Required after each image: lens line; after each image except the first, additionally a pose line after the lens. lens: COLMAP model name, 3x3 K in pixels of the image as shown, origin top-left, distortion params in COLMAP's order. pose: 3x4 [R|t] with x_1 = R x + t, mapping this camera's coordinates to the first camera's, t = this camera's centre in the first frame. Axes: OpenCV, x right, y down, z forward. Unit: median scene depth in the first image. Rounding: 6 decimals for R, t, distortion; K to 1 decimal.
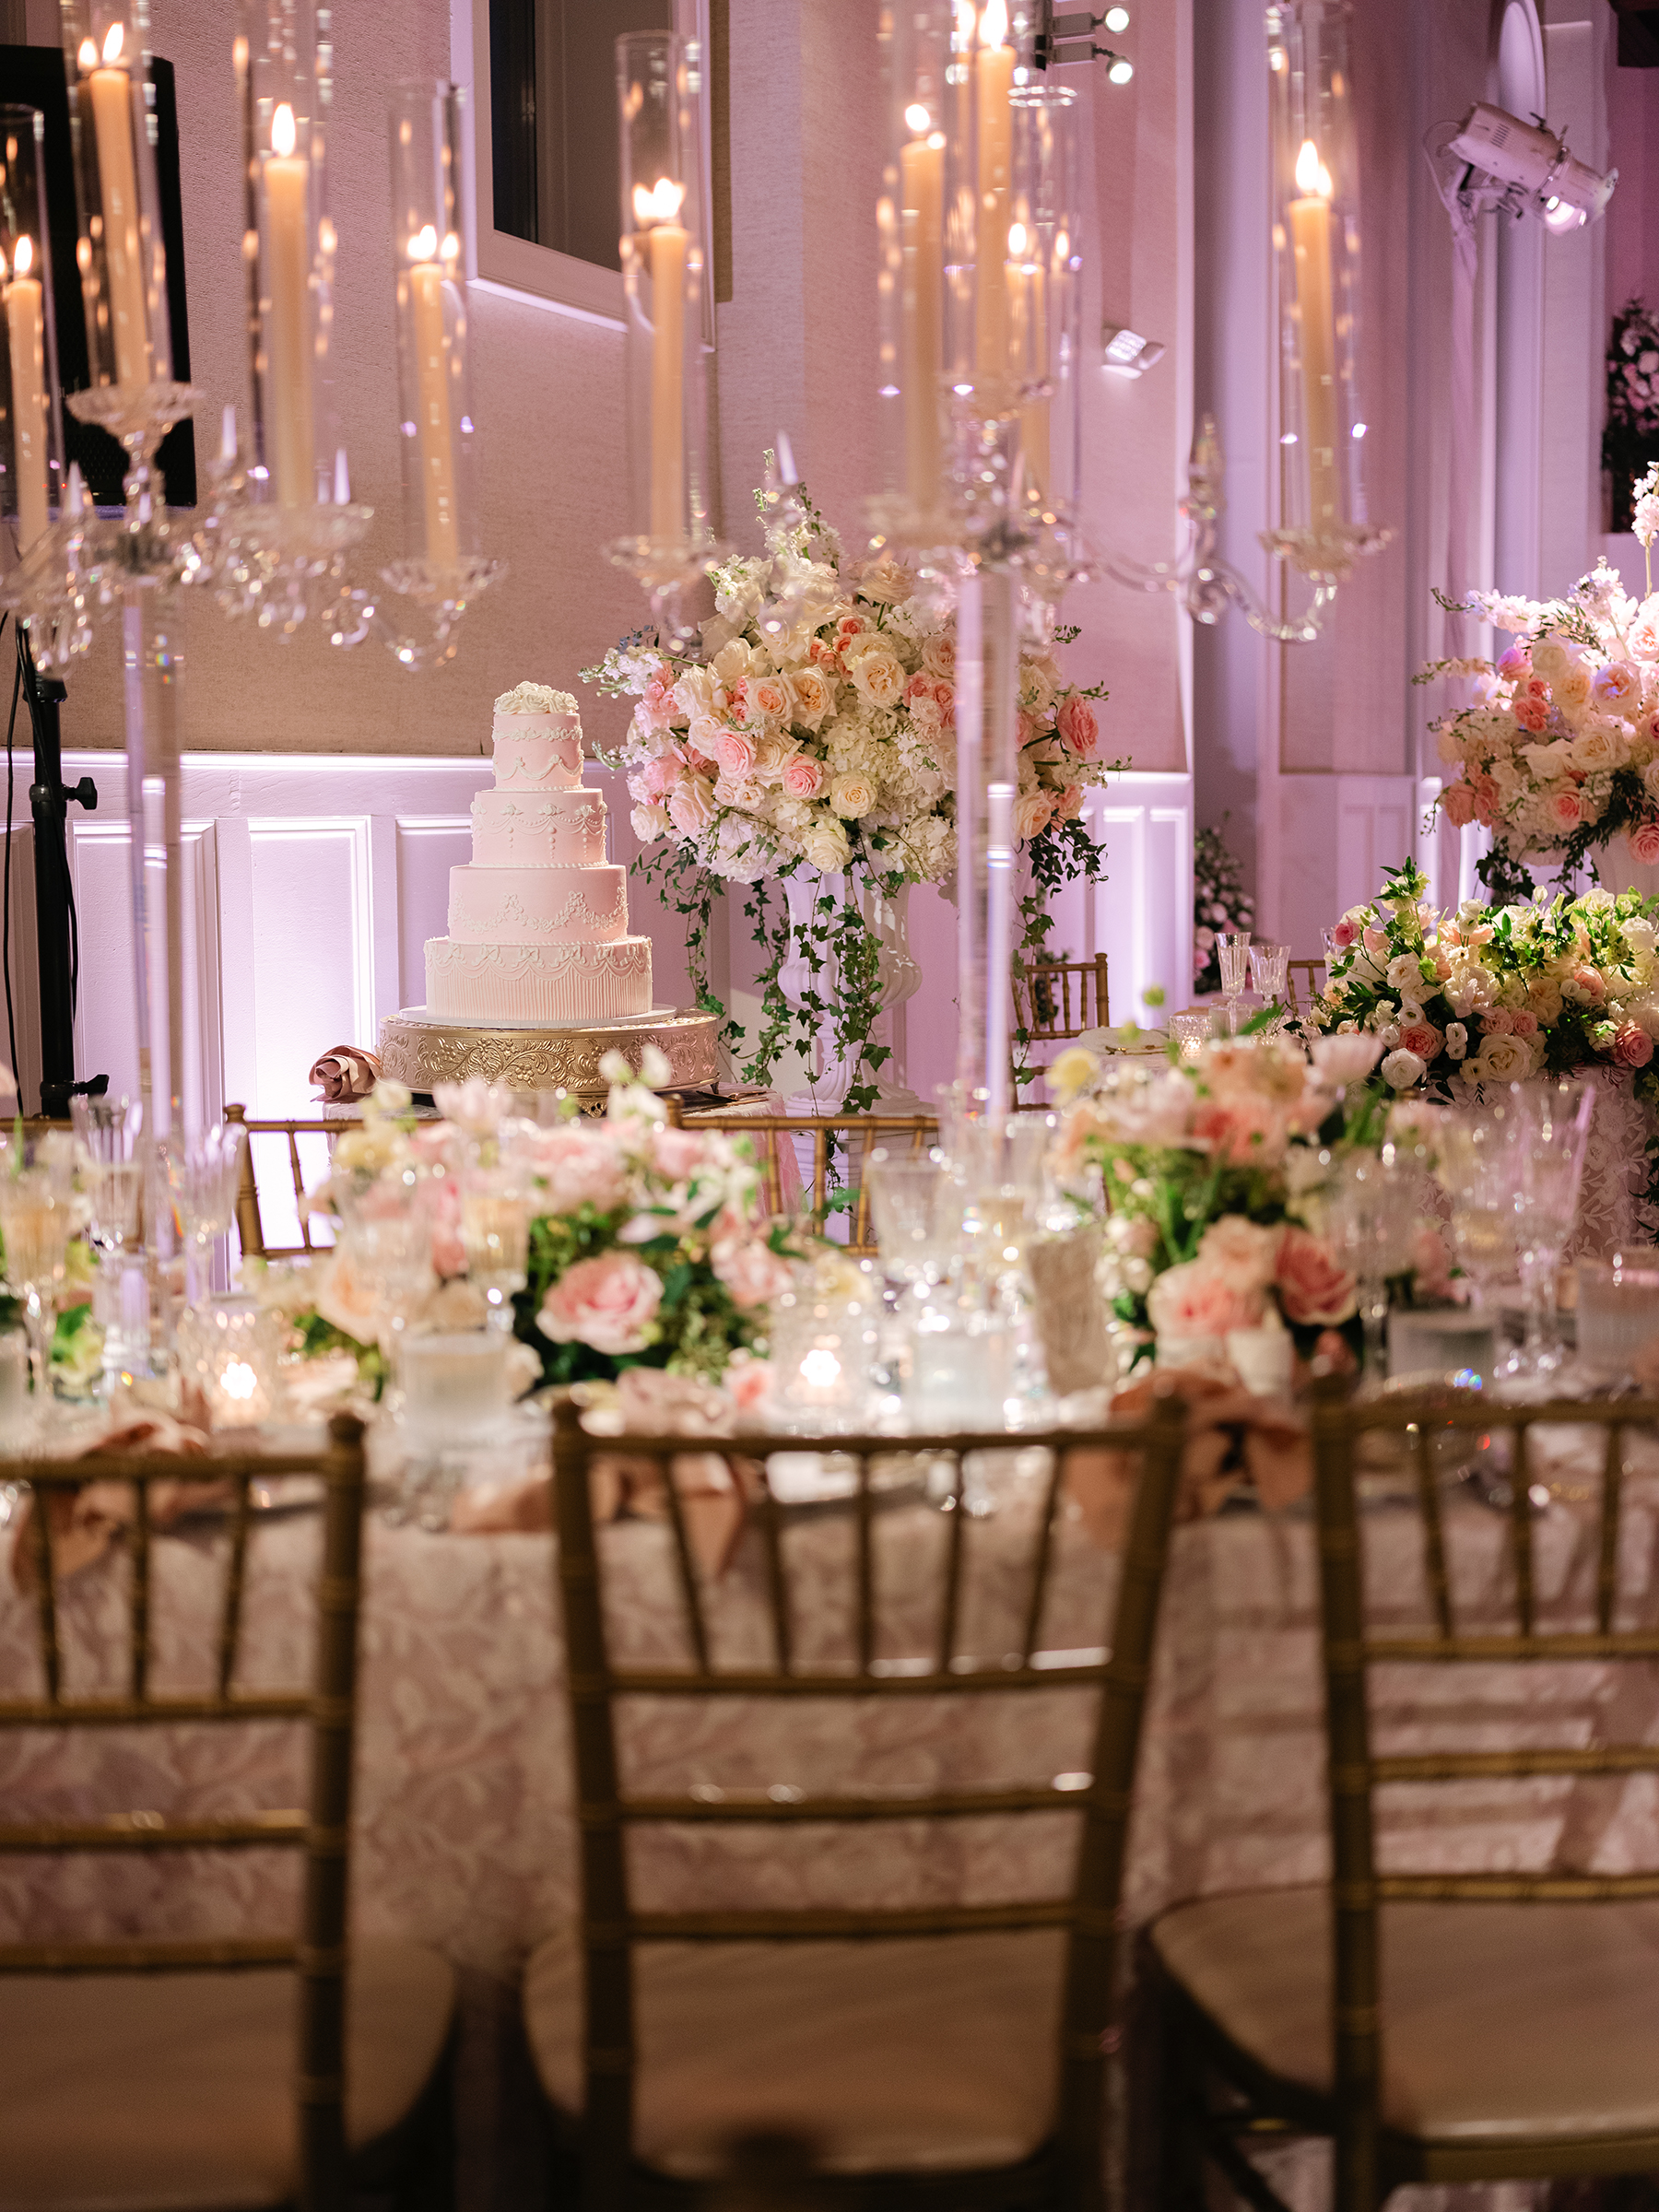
lens RADIAL K [[3197.6, 0, 829.5], [0, 3197.6, 1106.0], [0, 0, 1]] dist [0.000244, 0.096205]
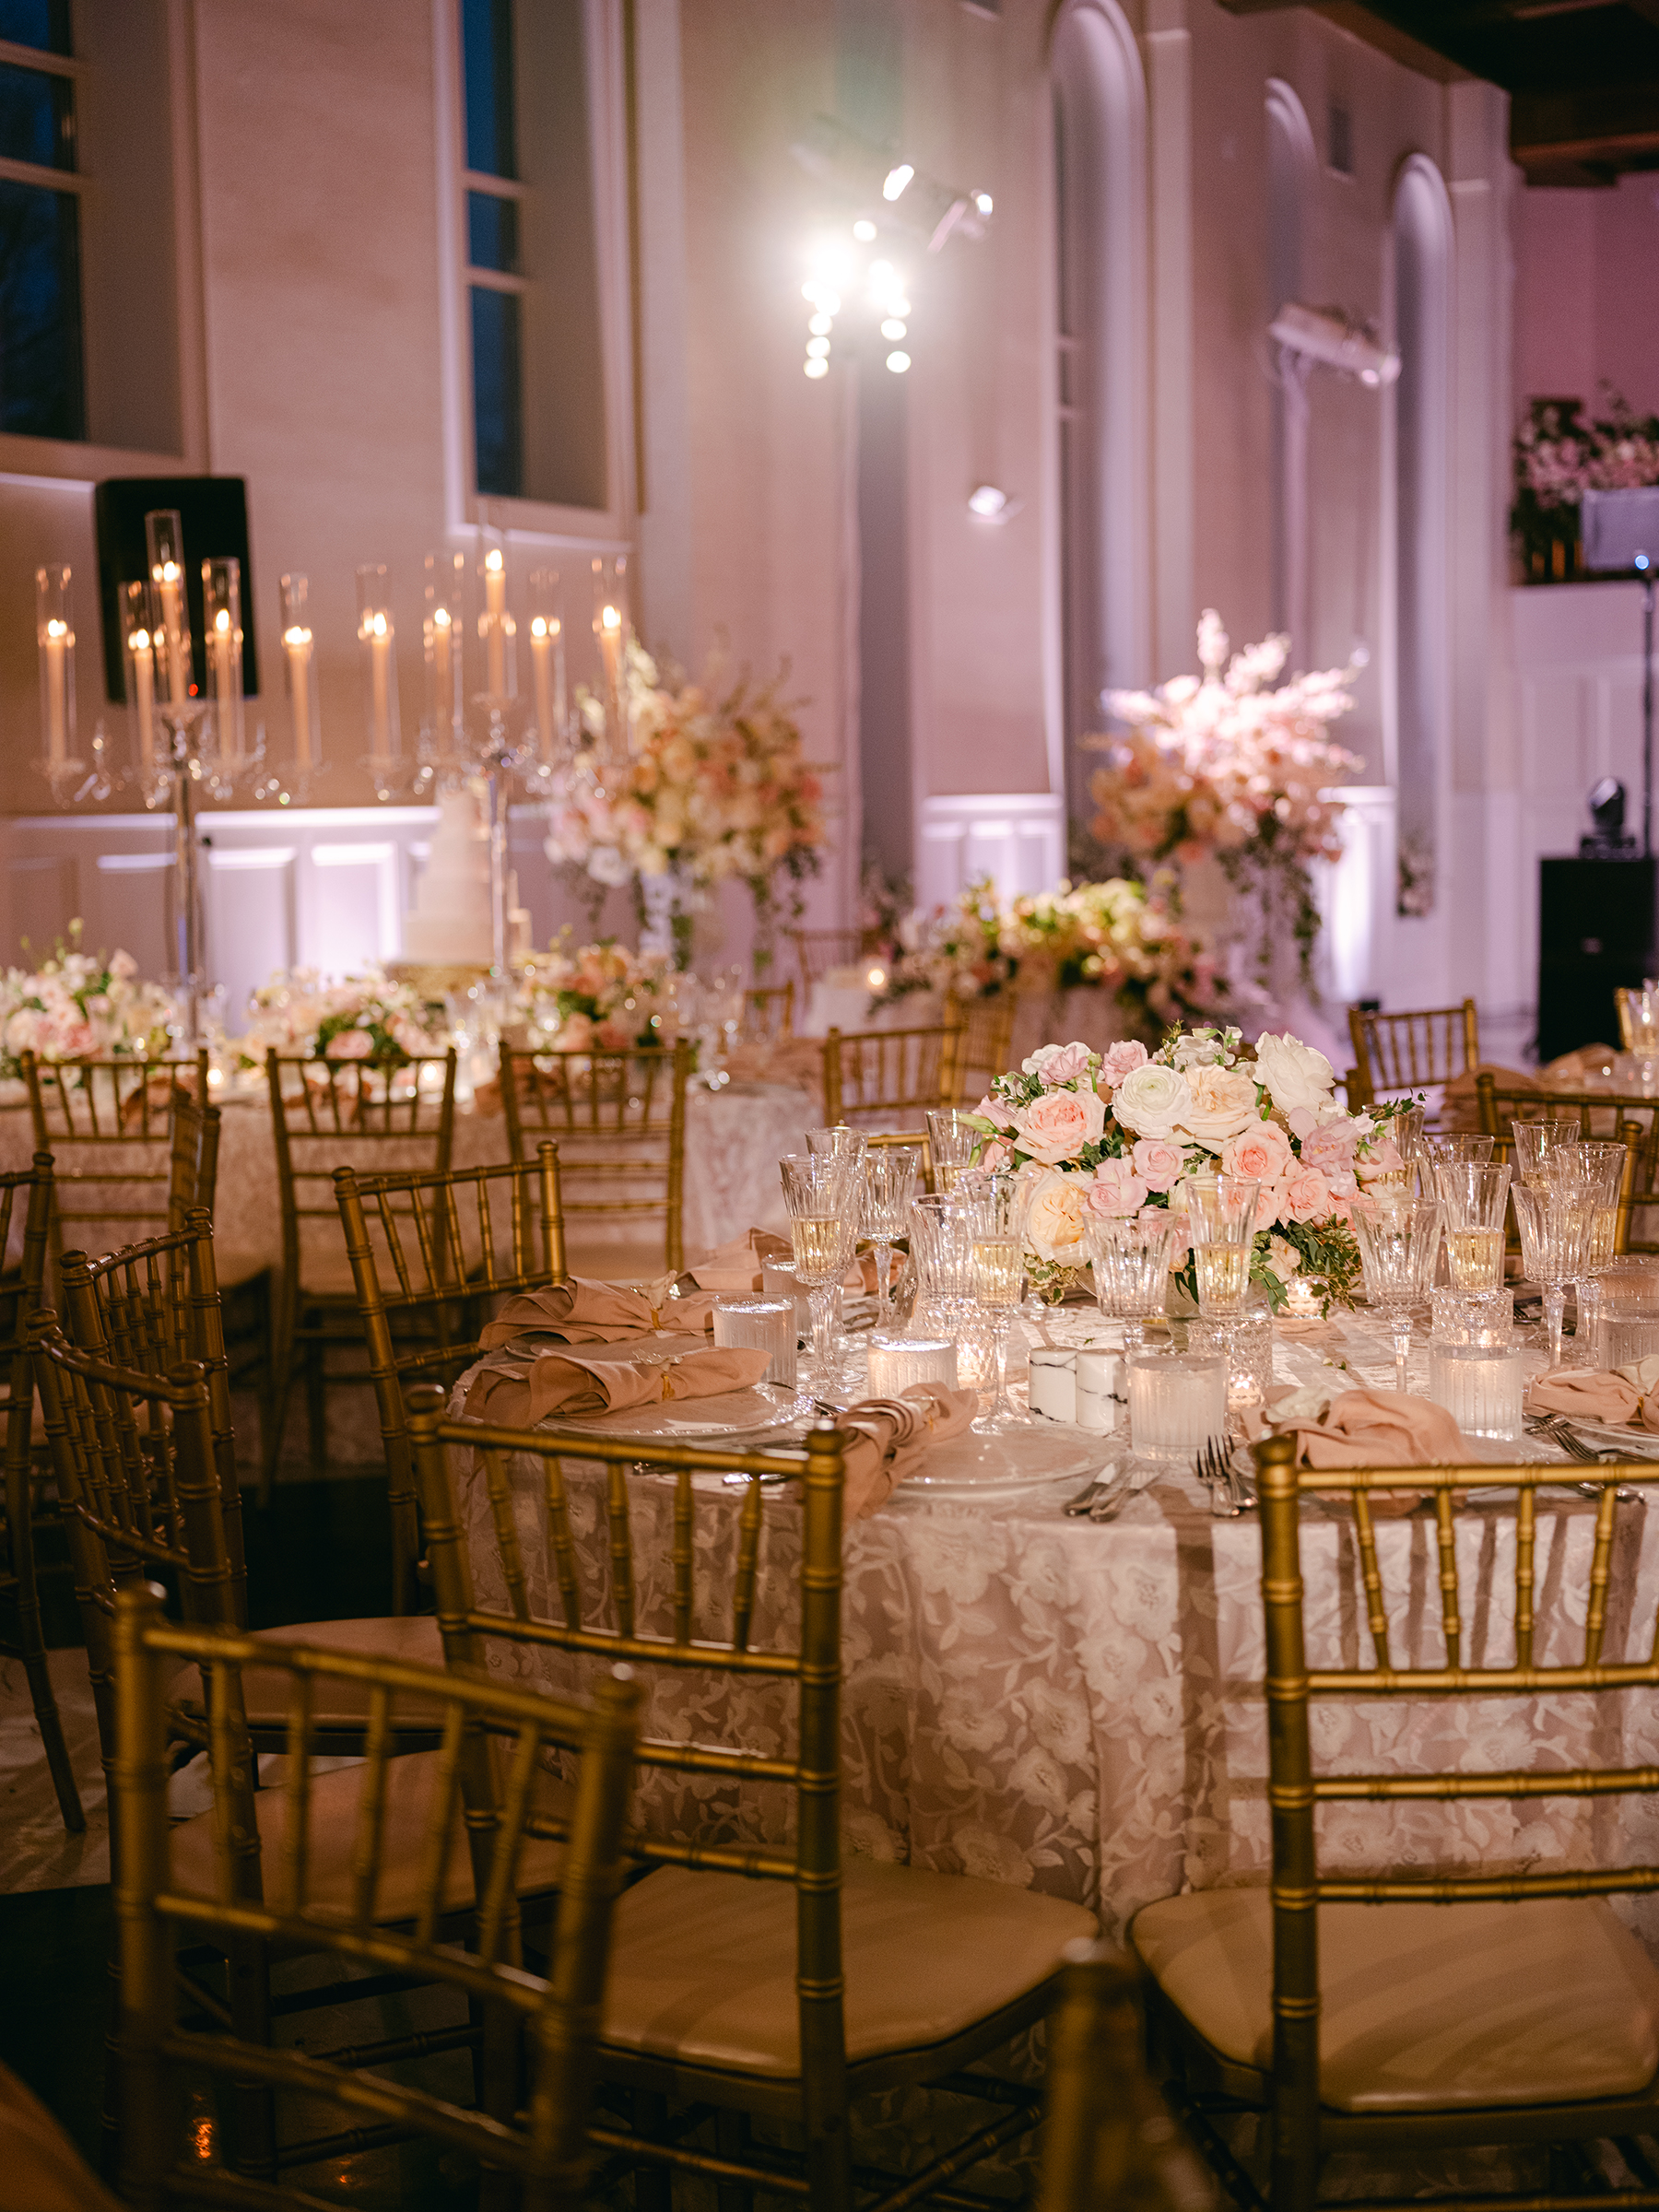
lens RADIAL K [[3259.9, 0, 829.5], [0, 3259.9, 1106.0], [0, 0, 1]] dist [0.019507, -0.096215]
pose [[0.995377, -0.000528, -0.096044, 0.265227], [0.000765, 0.999997, 0.002438, 0.046964], [0.096042, -0.002500, 0.995374, -0.749966]]
